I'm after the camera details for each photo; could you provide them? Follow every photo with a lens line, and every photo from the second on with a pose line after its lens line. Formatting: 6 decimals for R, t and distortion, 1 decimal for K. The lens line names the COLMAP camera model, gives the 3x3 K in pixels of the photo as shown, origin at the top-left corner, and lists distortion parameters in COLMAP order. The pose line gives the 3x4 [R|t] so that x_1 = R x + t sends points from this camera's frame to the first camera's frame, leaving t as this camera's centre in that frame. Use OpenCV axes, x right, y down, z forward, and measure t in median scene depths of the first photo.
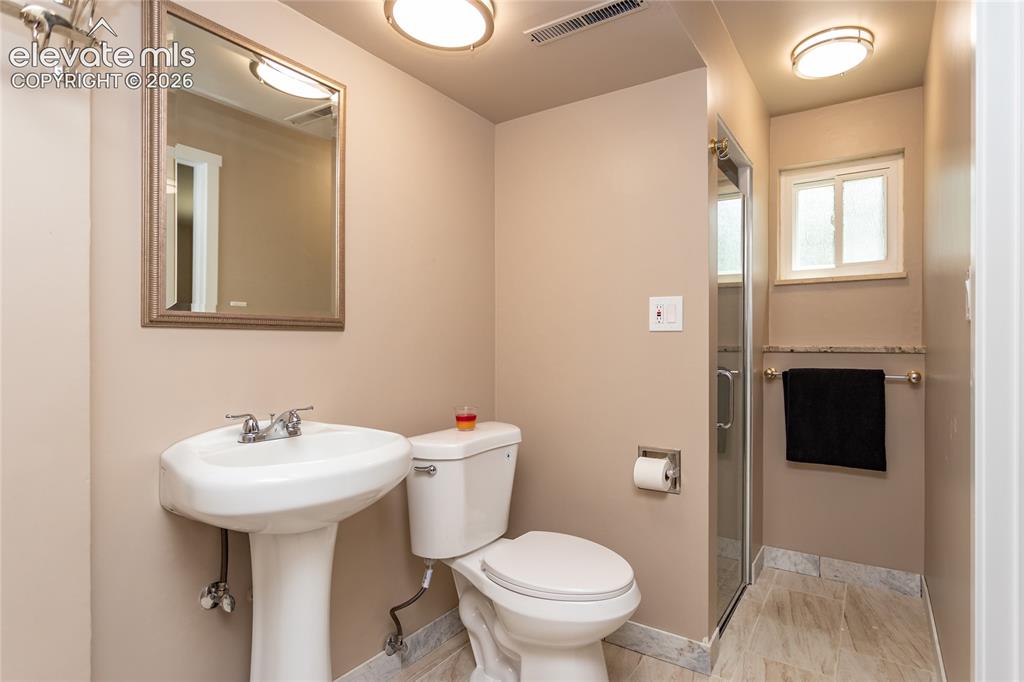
lens RADIAL K [[540.5, 0, 515.2], [0, 540.5, 342.0], [0, 0, 1]] dist [-0.002970, 0.000865]
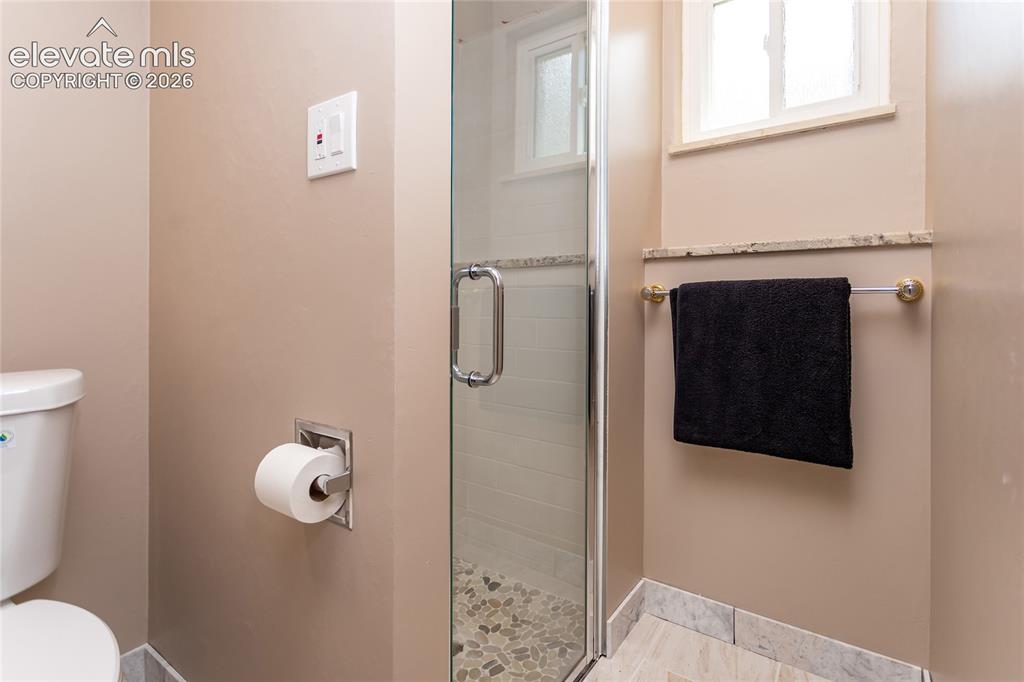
lens RADIAL K [[507.3, 0, 469.6], [0, 507.3, 303.6], [0, 0, 1]] dist [-0.002597, 0.001089]
pose [[0.996668, -0.003774, -0.081476, 0.332212], [0.004595, 0.999941, 0.009881, 0.065787], [0.081434, -0.010222, 0.996626, 0.446619]]
